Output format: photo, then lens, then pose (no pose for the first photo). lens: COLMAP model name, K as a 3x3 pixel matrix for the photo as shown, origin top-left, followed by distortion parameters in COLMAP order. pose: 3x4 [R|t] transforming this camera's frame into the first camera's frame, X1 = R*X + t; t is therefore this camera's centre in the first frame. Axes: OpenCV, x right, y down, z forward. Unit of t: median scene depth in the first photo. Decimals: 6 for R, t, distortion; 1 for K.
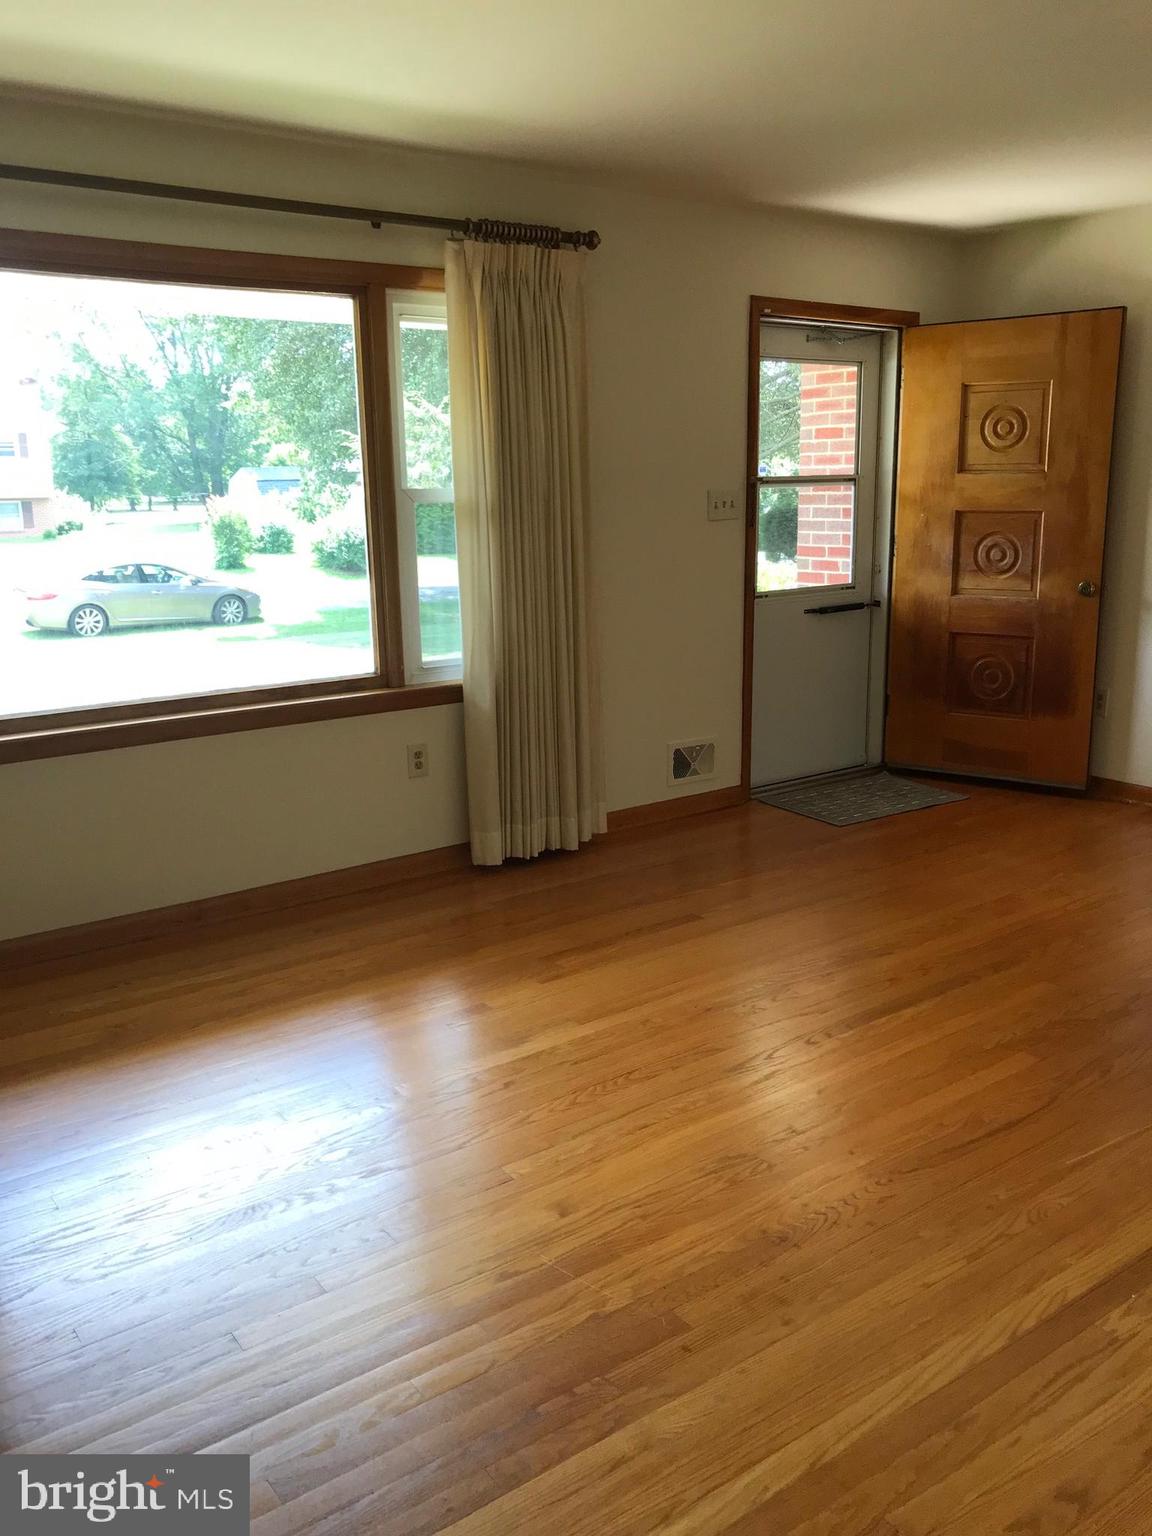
lens RADIAL K [[1262.2, 0, 566.2], [0, 1262.2, 759.4], [0, 0, 1]] dist [0.005692, -0.001633]
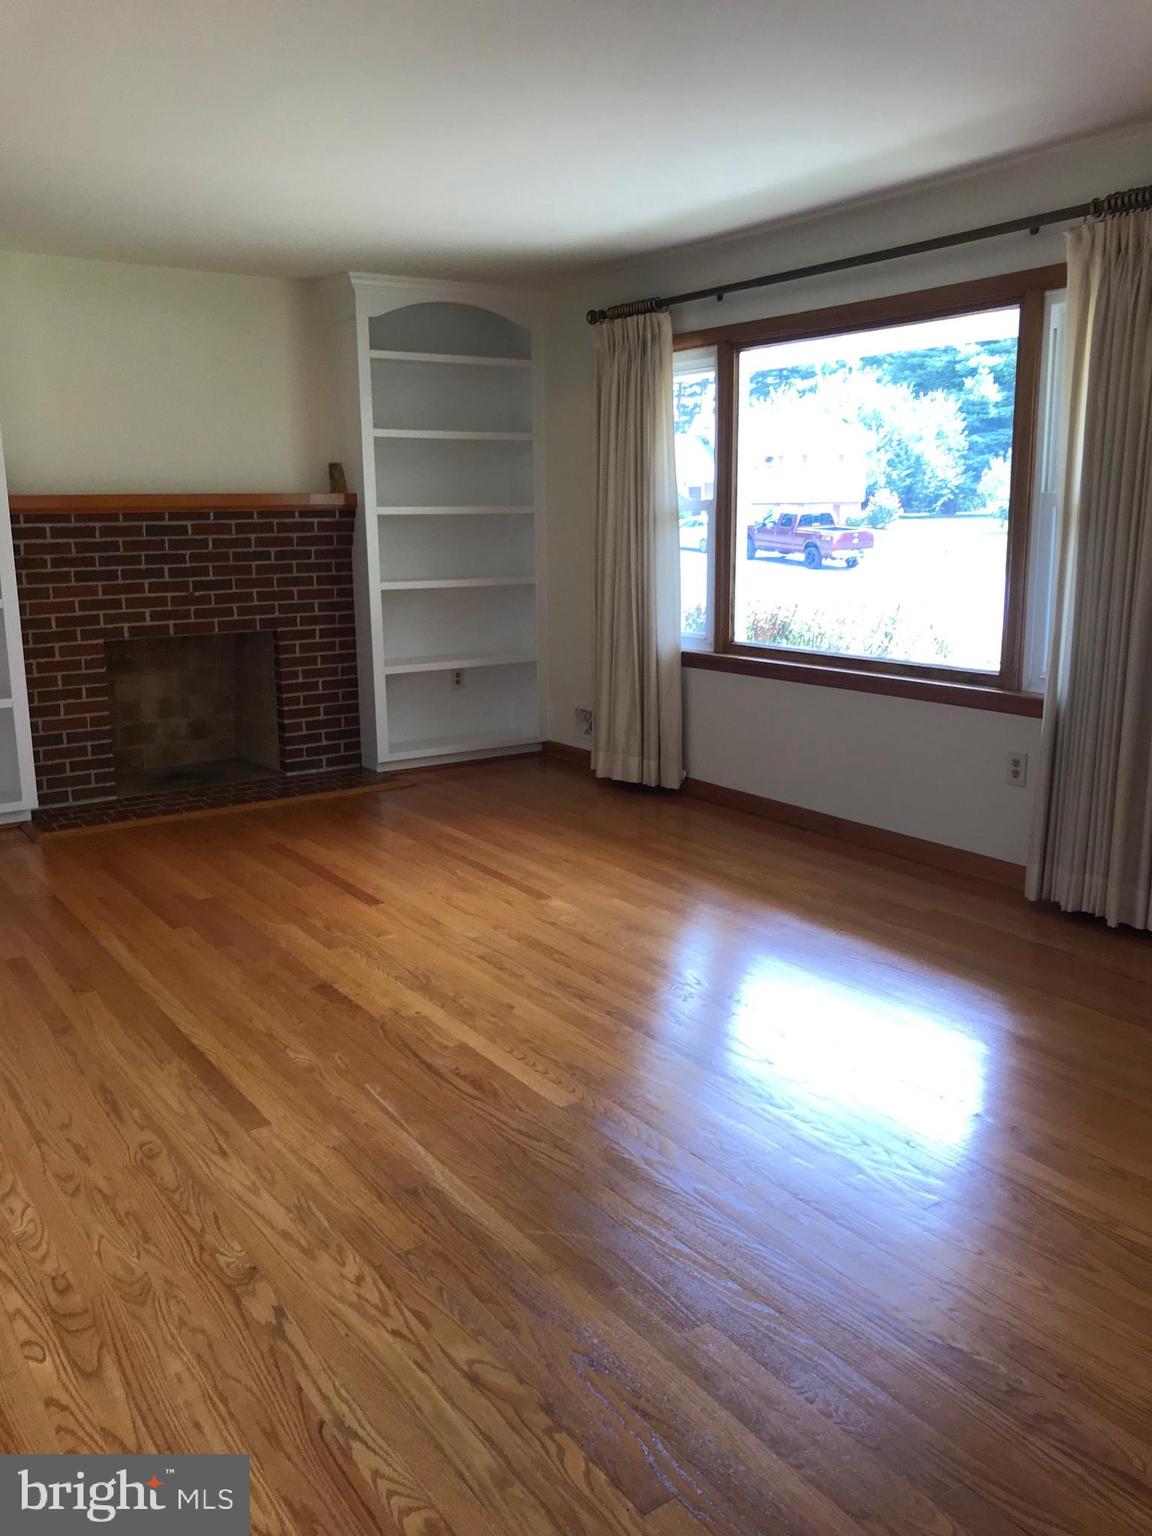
lens RADIAL K [[1262.2, 0, 566.2], [0, 1262.2, 759.4], [0, 0, 1]] dist [0.005692, -0.001633]
pose [[-0.037116, 0.213687, -0.976197, 0.917048], [-0.197497, 0.956034, 0.216782, -0.161181], [0.979601, 0.200842, 0.006719, 0.696294]]
